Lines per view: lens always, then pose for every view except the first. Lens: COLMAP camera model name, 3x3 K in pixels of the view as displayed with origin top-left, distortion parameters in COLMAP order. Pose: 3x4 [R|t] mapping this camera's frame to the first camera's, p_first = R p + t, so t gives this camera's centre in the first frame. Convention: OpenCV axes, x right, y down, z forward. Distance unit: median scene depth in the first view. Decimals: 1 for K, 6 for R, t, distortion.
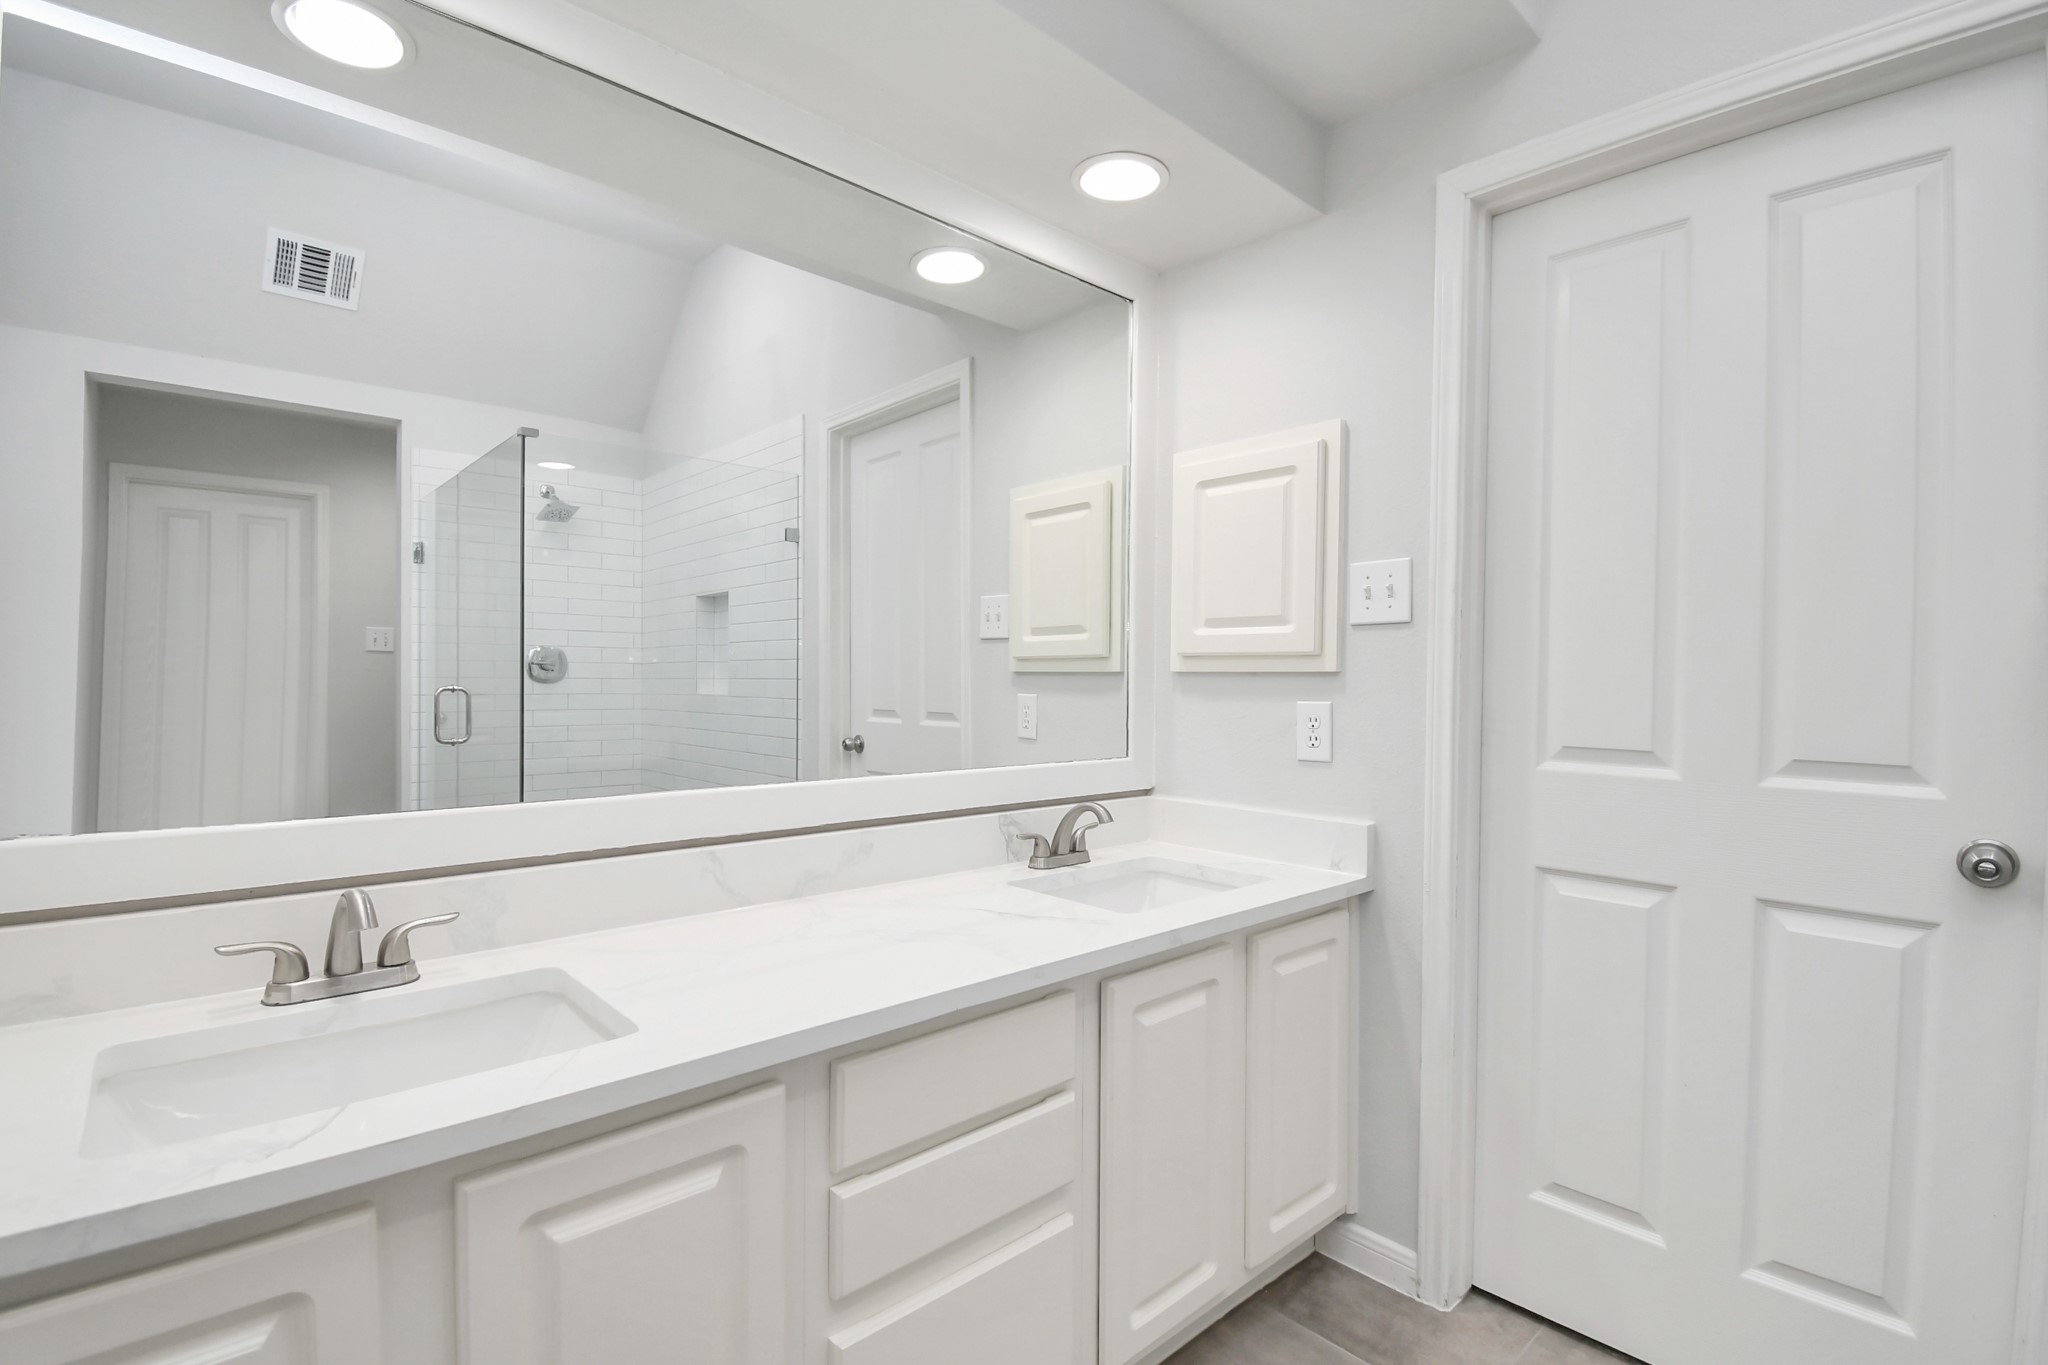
lens RADIAL K [[937.9, 0, 1016.9], [0, 937.9, 689.0], [0, 0, 1]] dist [0.020956, -0.027462]
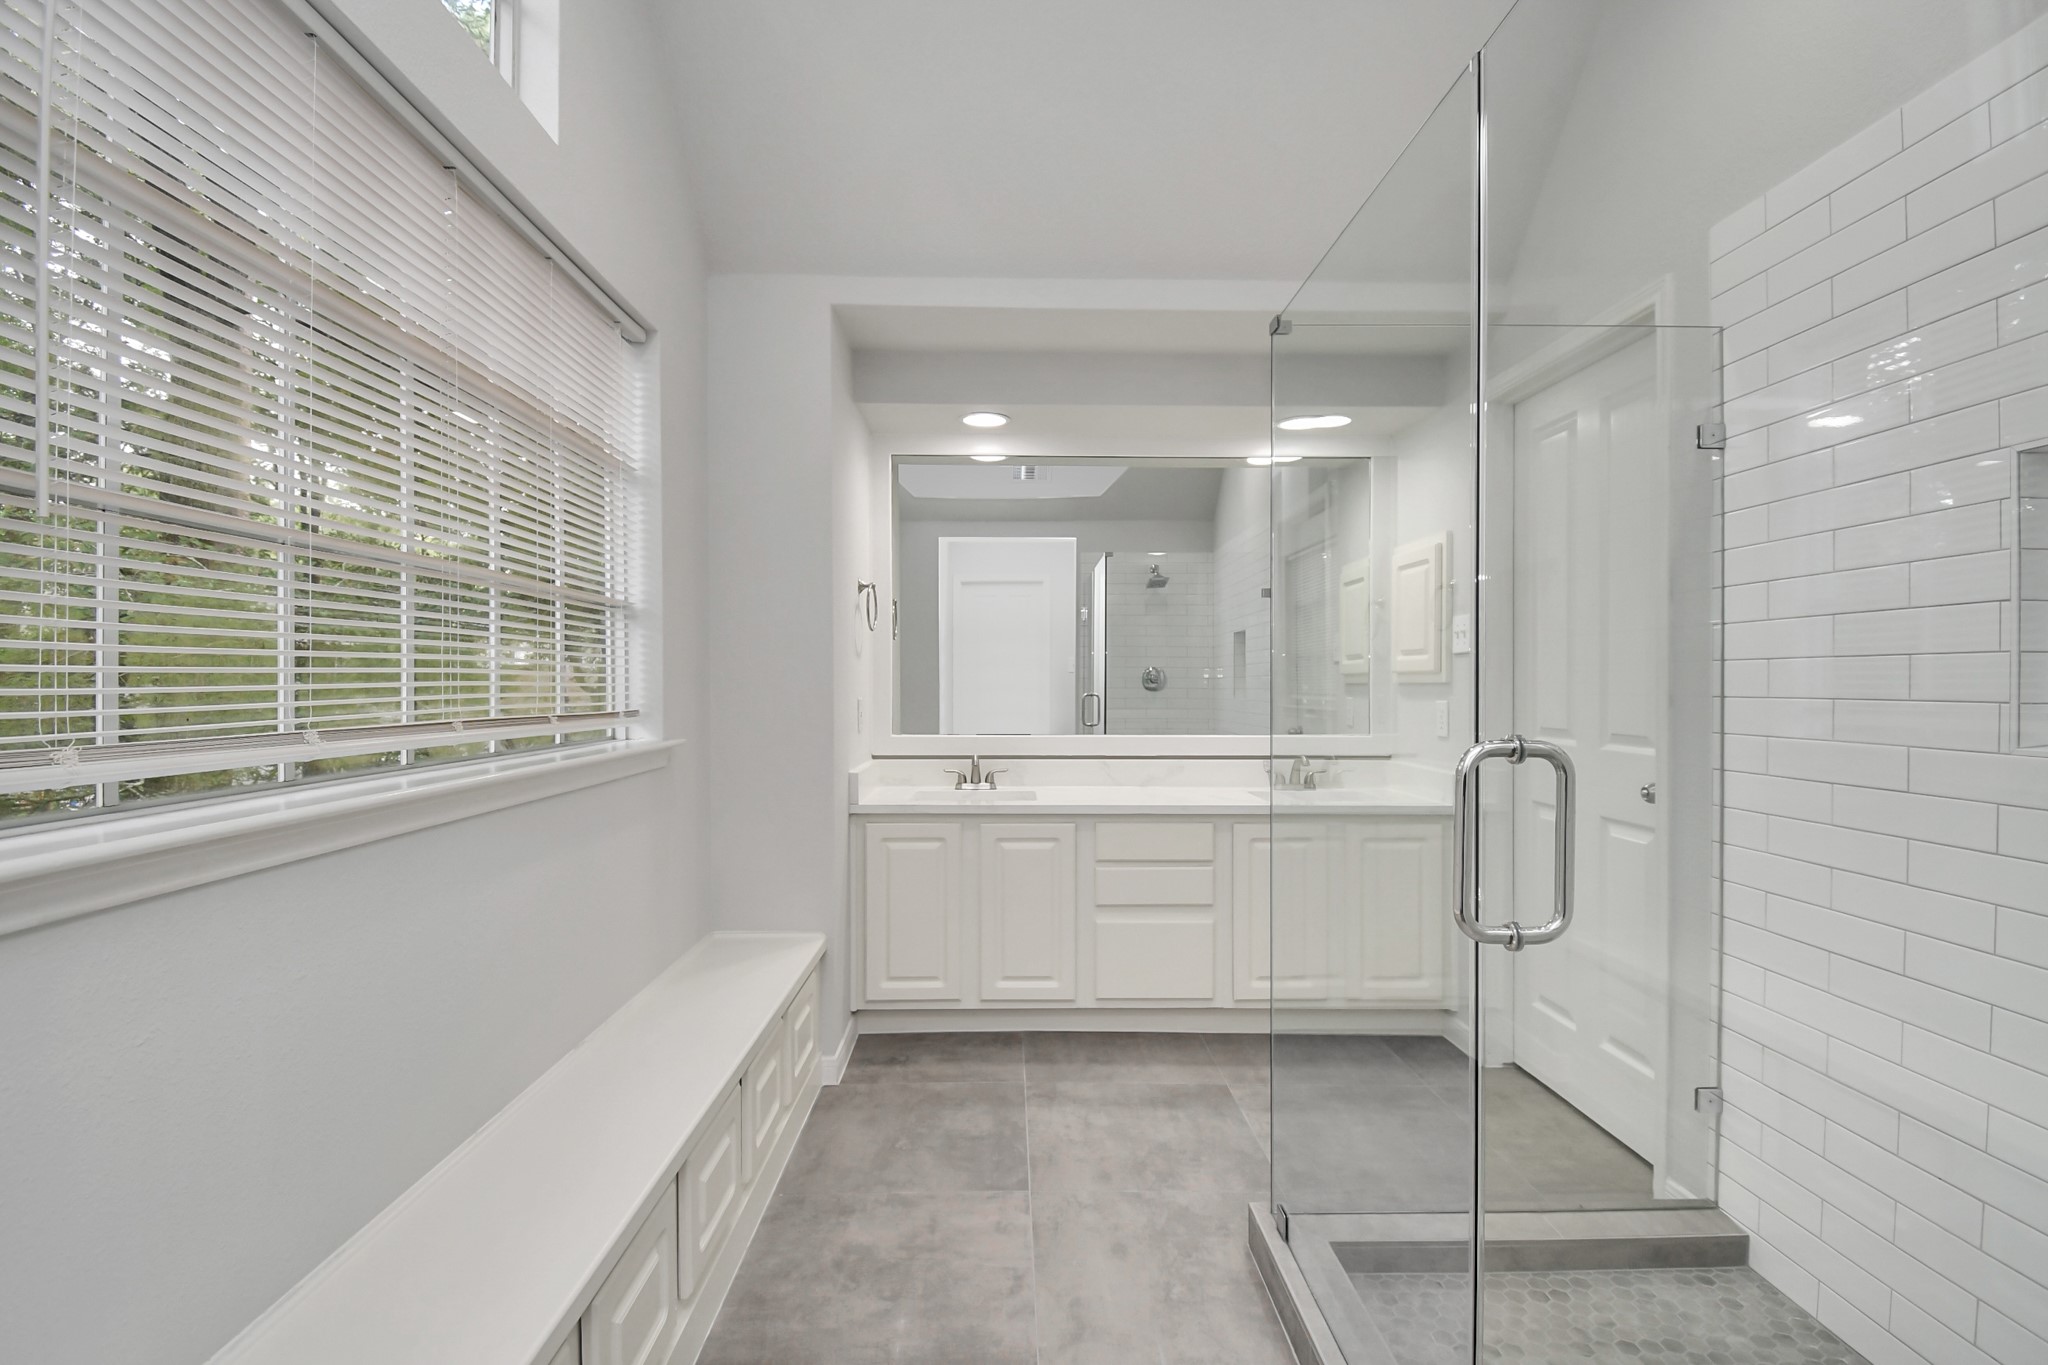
lens RADIAL K [[951.0, 0, 1029.4], [0, 951.0, 686.6], [0, 0, 1]] dist [0.022899, -0.027532]
pose [[0.751900, -0.004772, -0.659260, 0.899216], [-0.003820, 0.999925, -0.011594, 0.011514], [0.659266, 0.011236, 0.751826, -0.752732]]
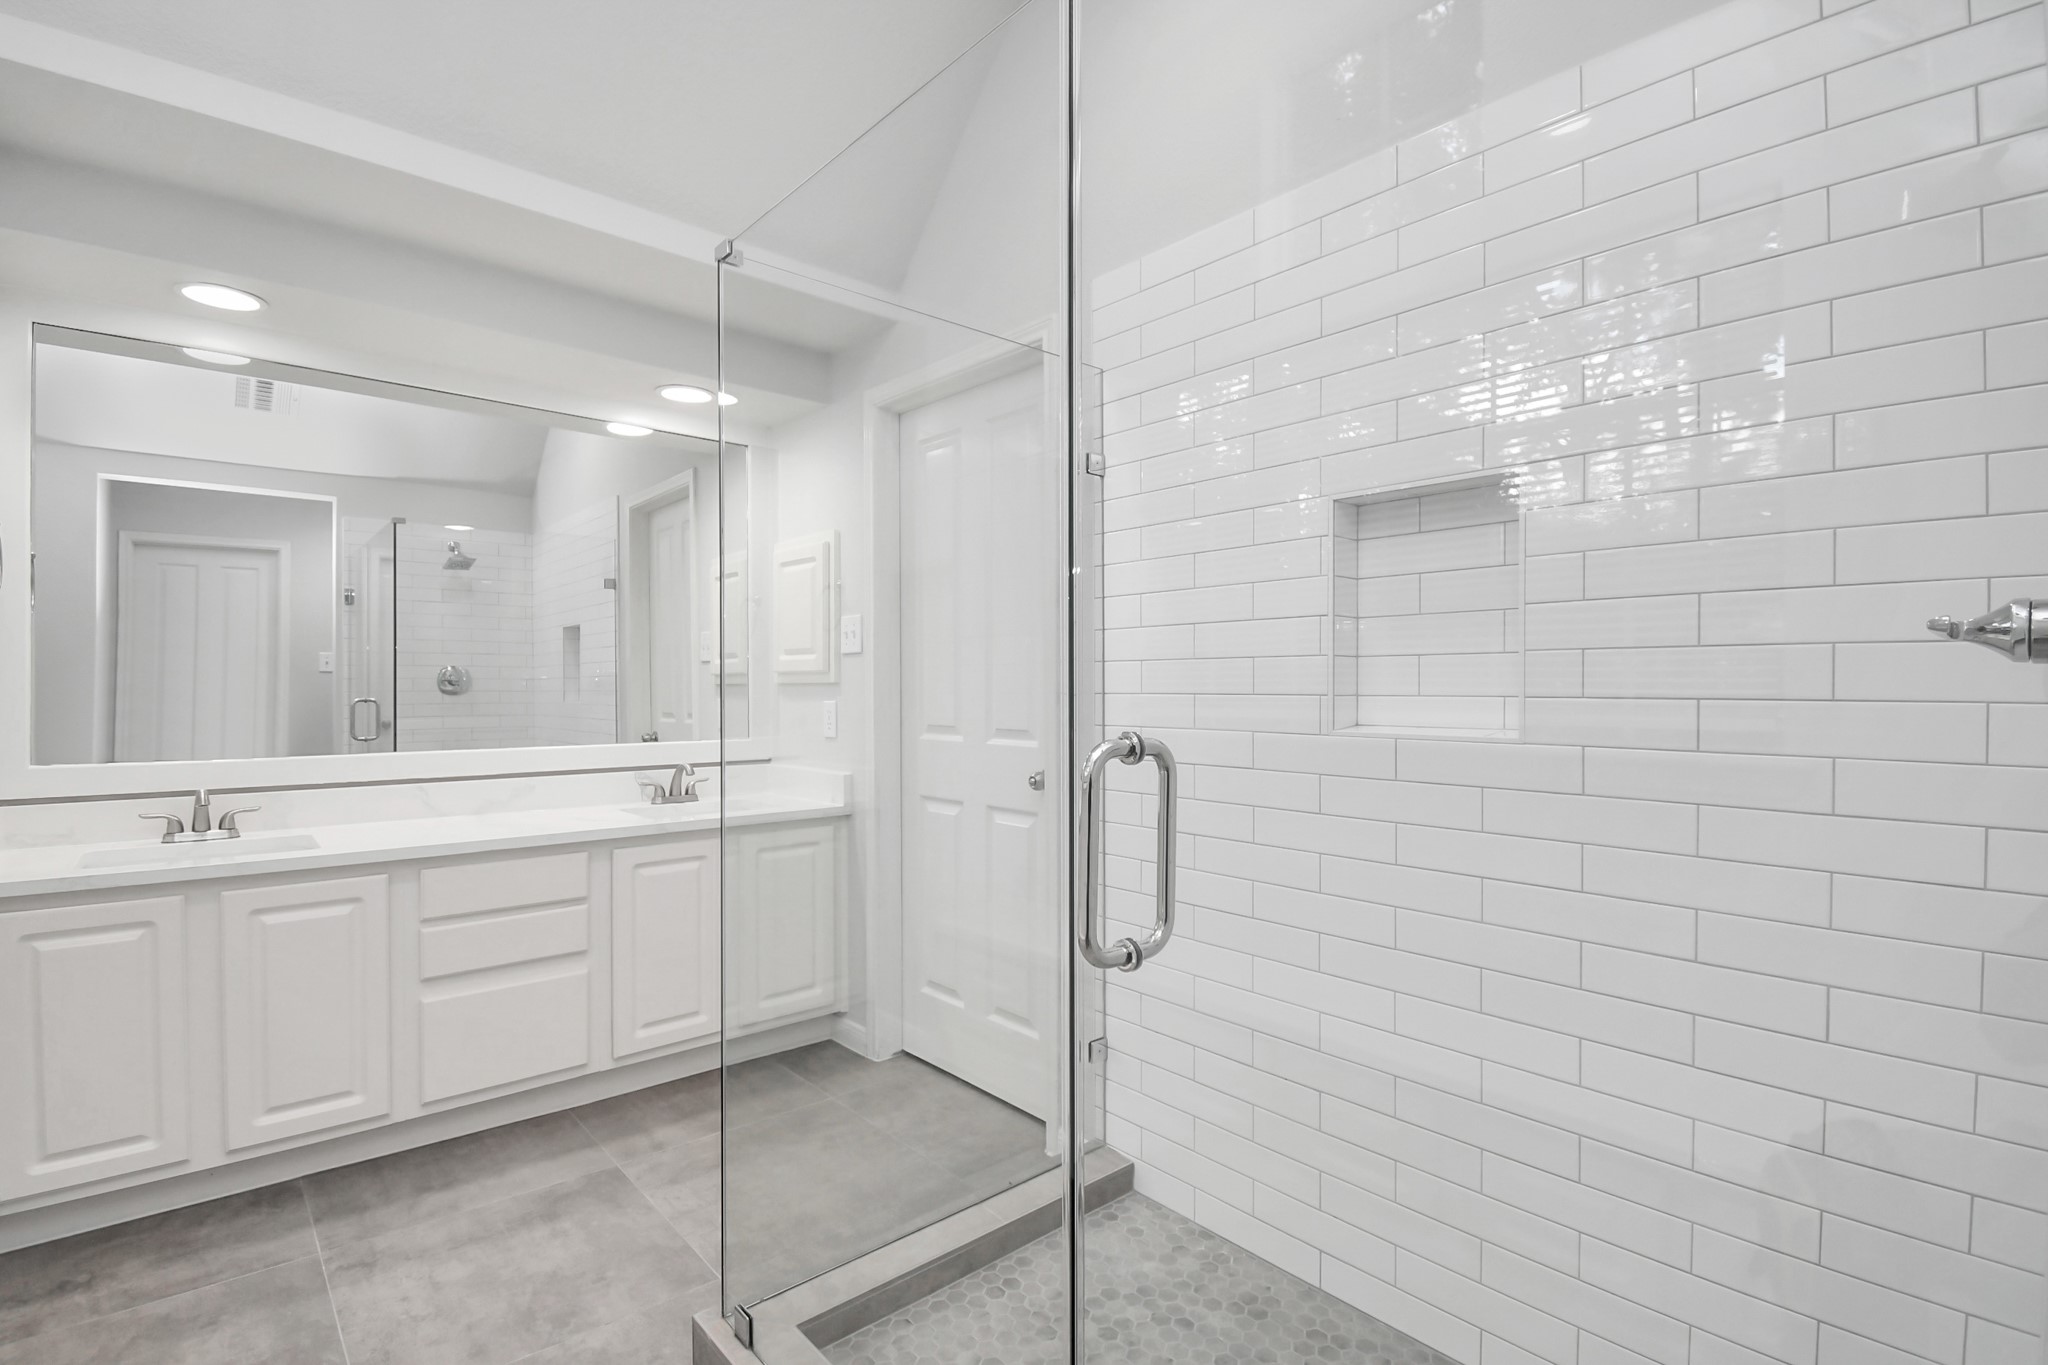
lens RADIAL K [[937.9, 0, 1016.9], [0, 937.9, 689.0], [0, 0, 1]] dist [0.020956, -0.027462]
pose [[0.999808, -0.008628, -0.017617, 0.689382], [0.008427, 0.999899, -0.011464, 0.014660], [0.017714, 0.011314, 0.999779, -0.640555]]
